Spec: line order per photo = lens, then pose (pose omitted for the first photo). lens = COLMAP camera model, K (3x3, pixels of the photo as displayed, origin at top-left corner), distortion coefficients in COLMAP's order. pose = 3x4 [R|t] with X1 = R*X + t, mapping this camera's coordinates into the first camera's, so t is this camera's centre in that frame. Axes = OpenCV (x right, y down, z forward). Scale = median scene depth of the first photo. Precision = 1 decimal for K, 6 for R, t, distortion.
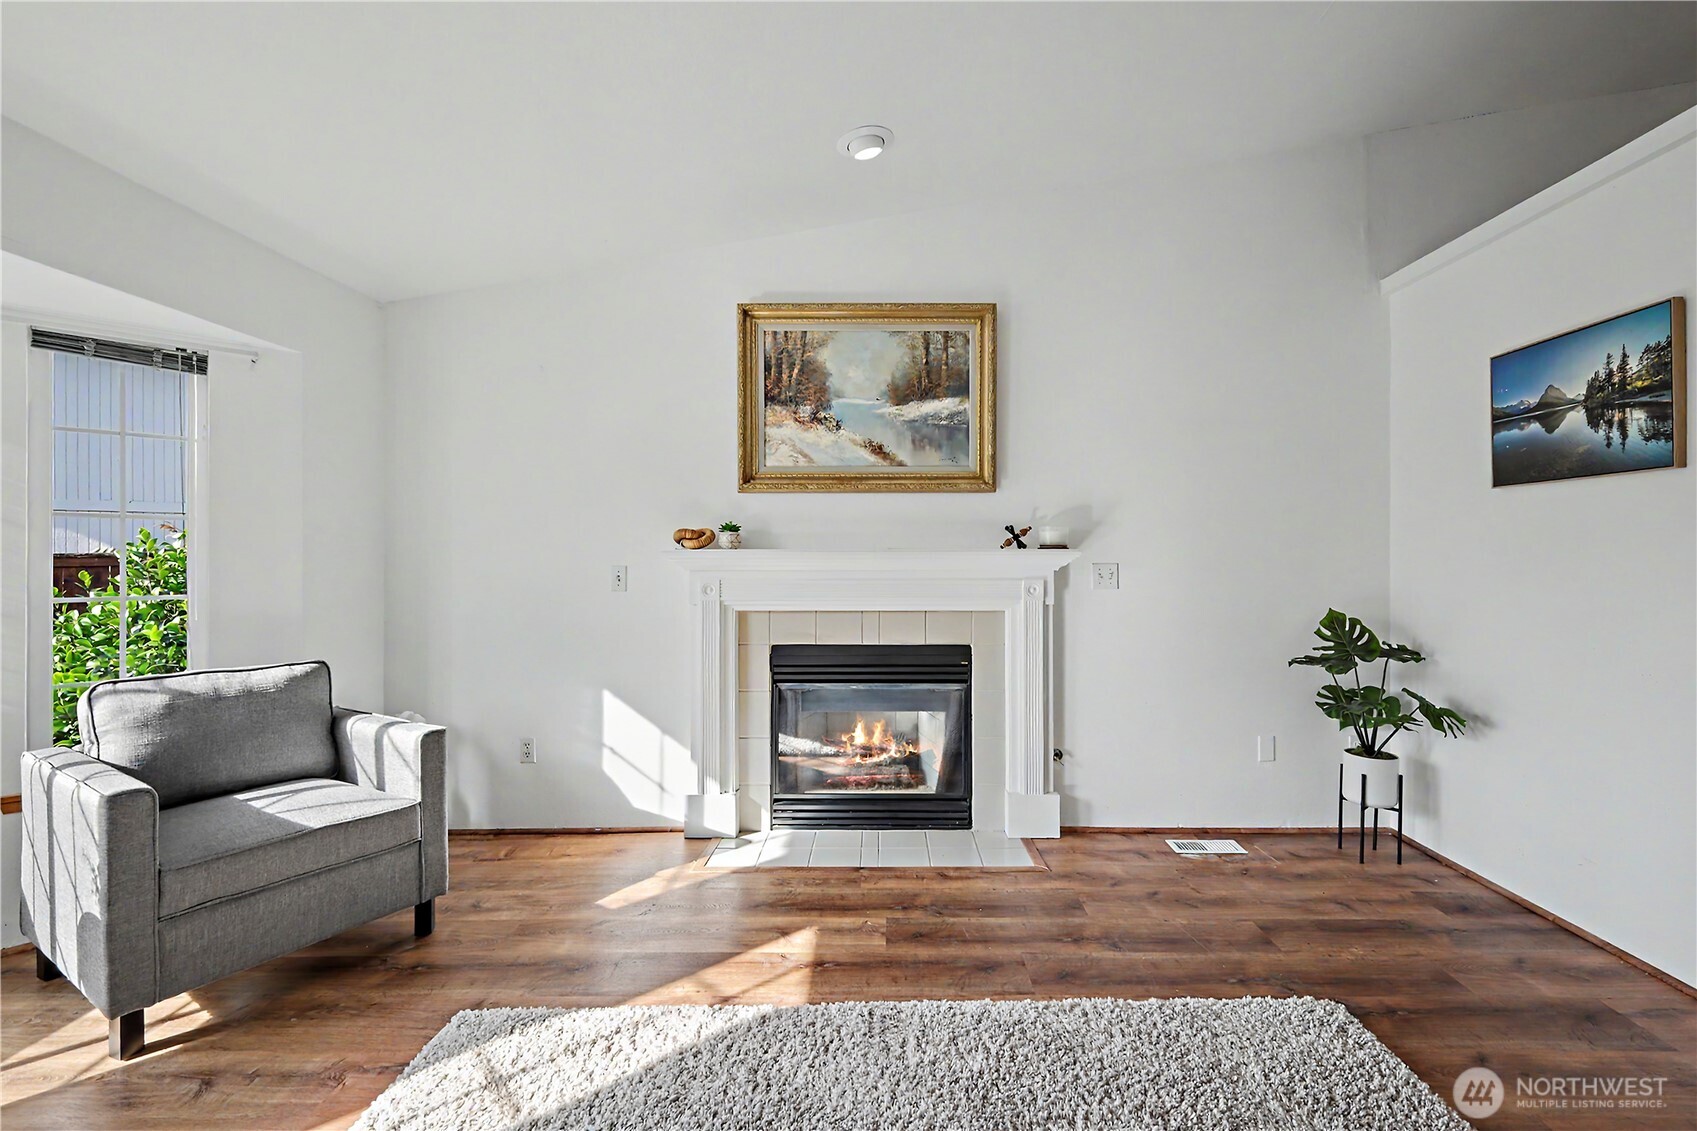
lens RADIAL K [[746.4, 0, 885.9], [0, 746.4, 558.7], [0, 0, 1]] dist [0.003850, -0.001173]
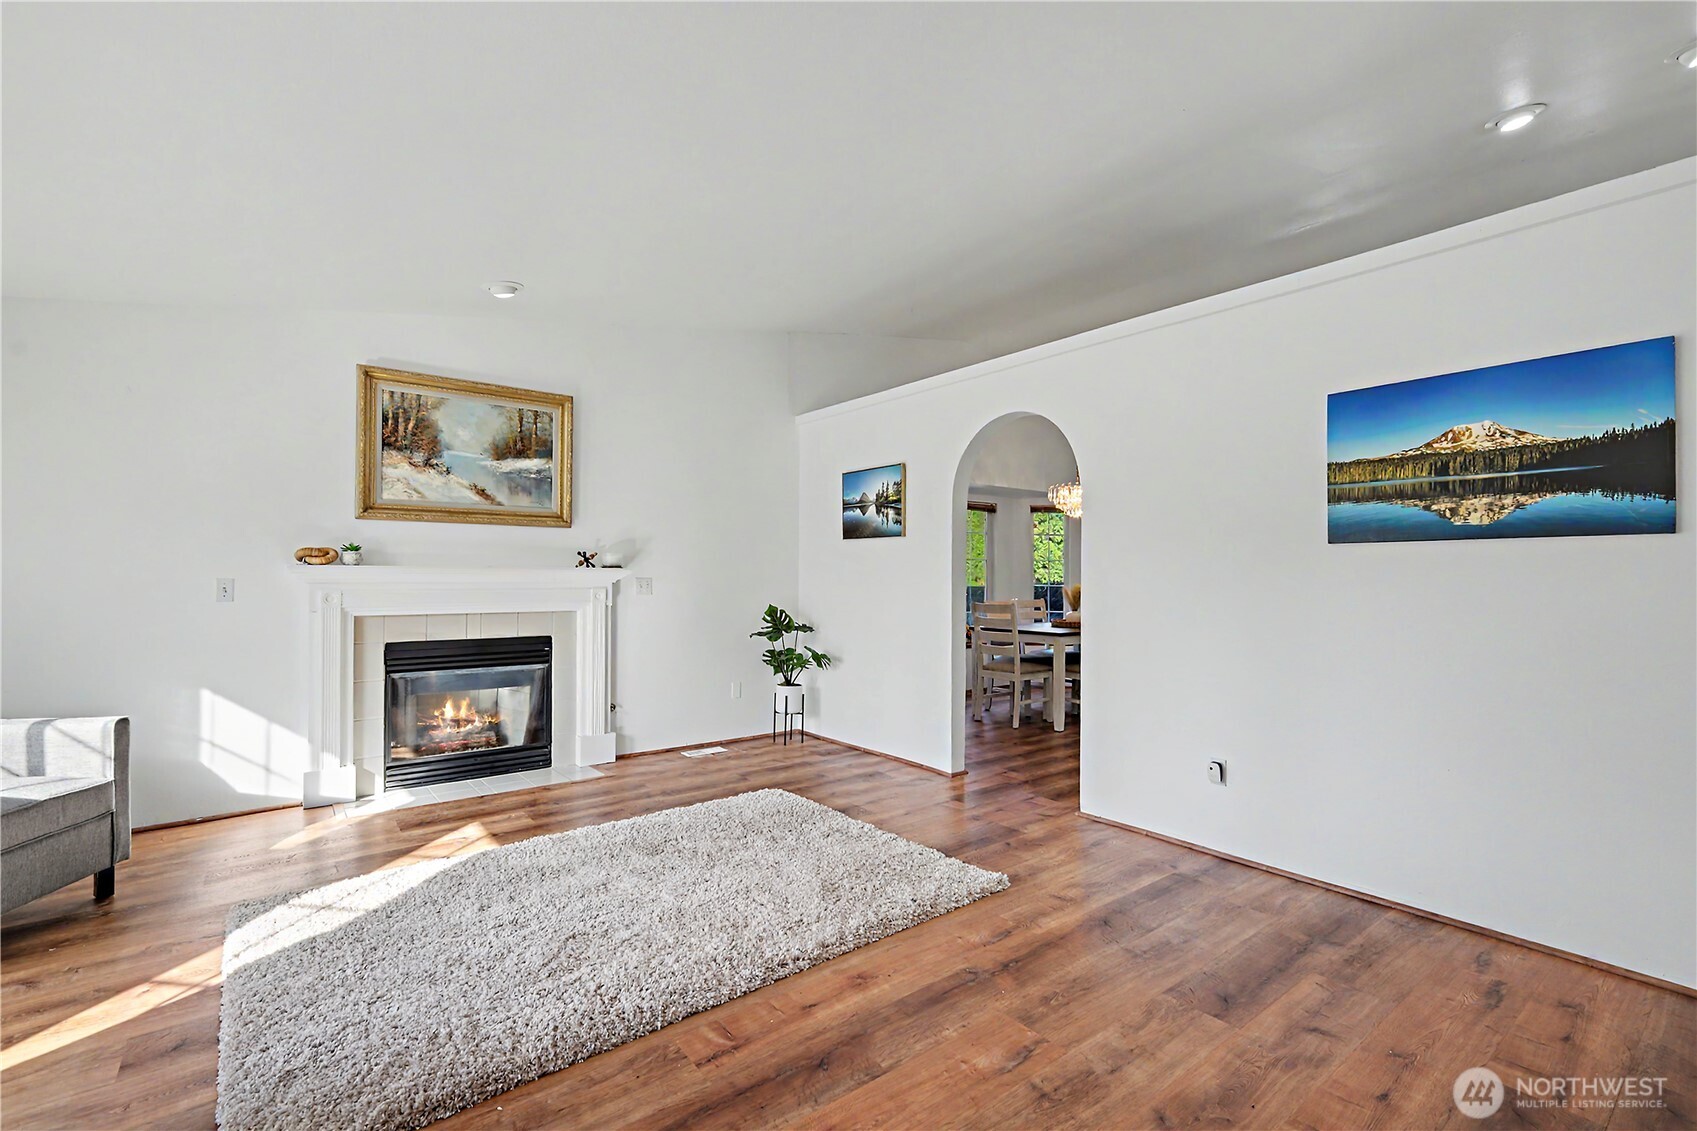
lens RADIAL K [[746.4, 0, 851.6], [0, 746.4, 574.3], [0, 0, 1]] dist [0.003850, -0.001173]
pose [[0.783548, 0.006085, 0.621301, -0.325860], [-0.004373, 0.999981, -0.004279, 0.003715], [-0.621316, 0.000635, 0.783560, -0.462594]]
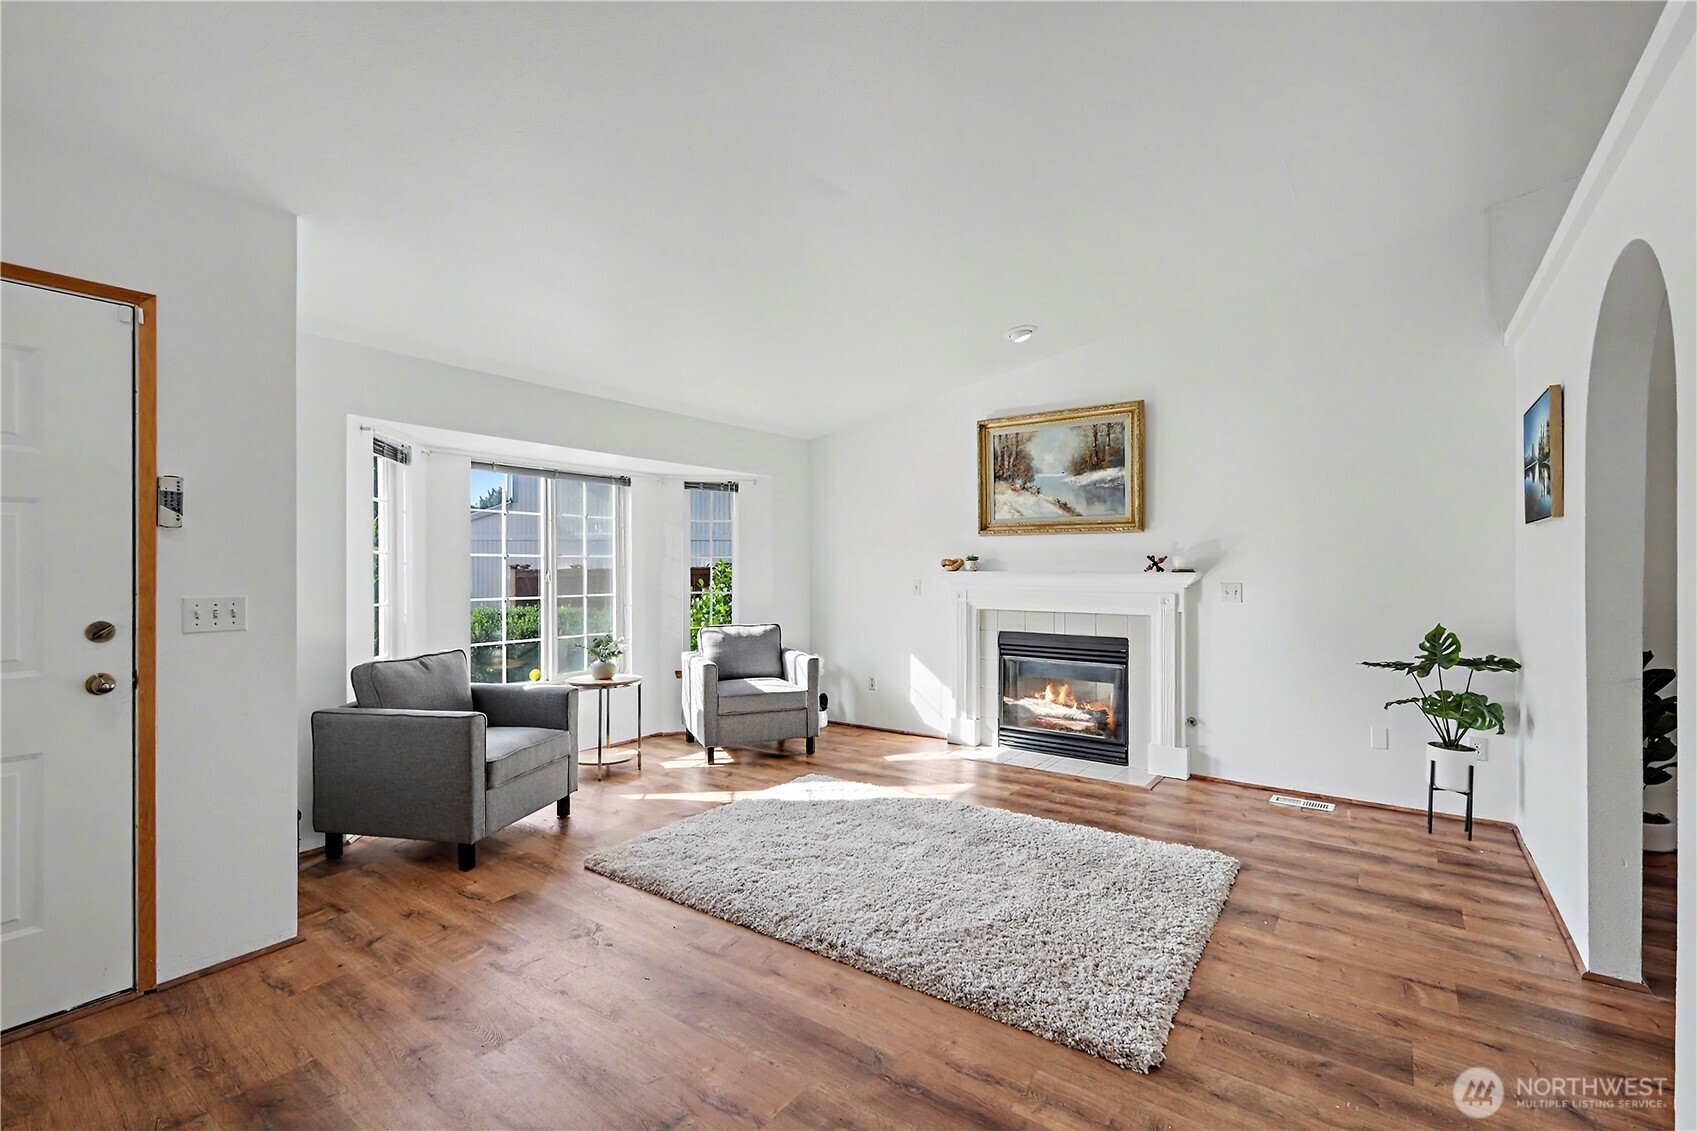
lens RADIAL K [[746.4, 0, 859.7], [0, 746.4, 565.8], [0, 0, 1]] dist [0.003850, -0.001173]
pose [[0.817876, 0.000679, -0.575395, 0.532398], [-0.001080, 0.999999, -0.000354, -0.023594], [0.575394, 0.000911, 0.817876, -0.485116]]
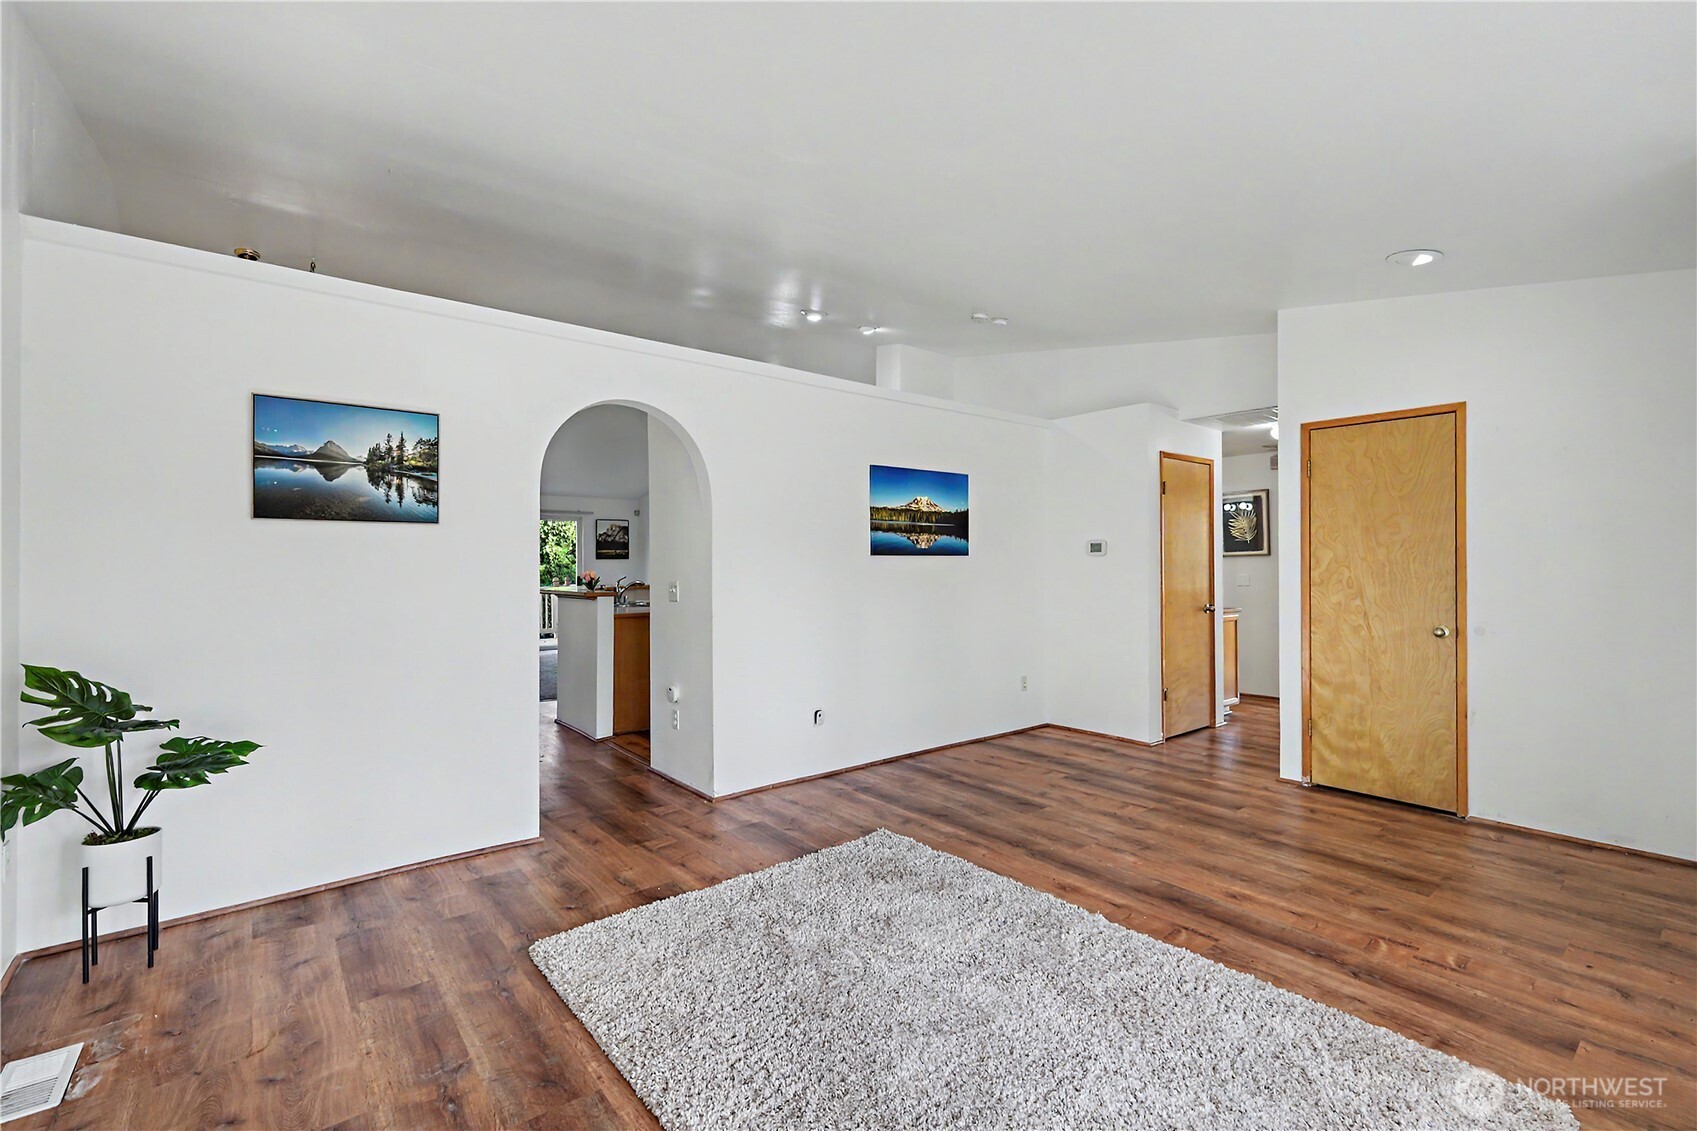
lens RADIAL K [[746.4, 0, 843.8], [0, 746.4, 557.6], [0, 0, 1]] dist [0.003850, -0.001173]
pose [[-0.627807, 0.008557, 0.778322, -0.432114], [0.004672, 0.999963, -0.007226, -0.024576], [-0.778355, -0.000900, -0.627824, 0.853167]]
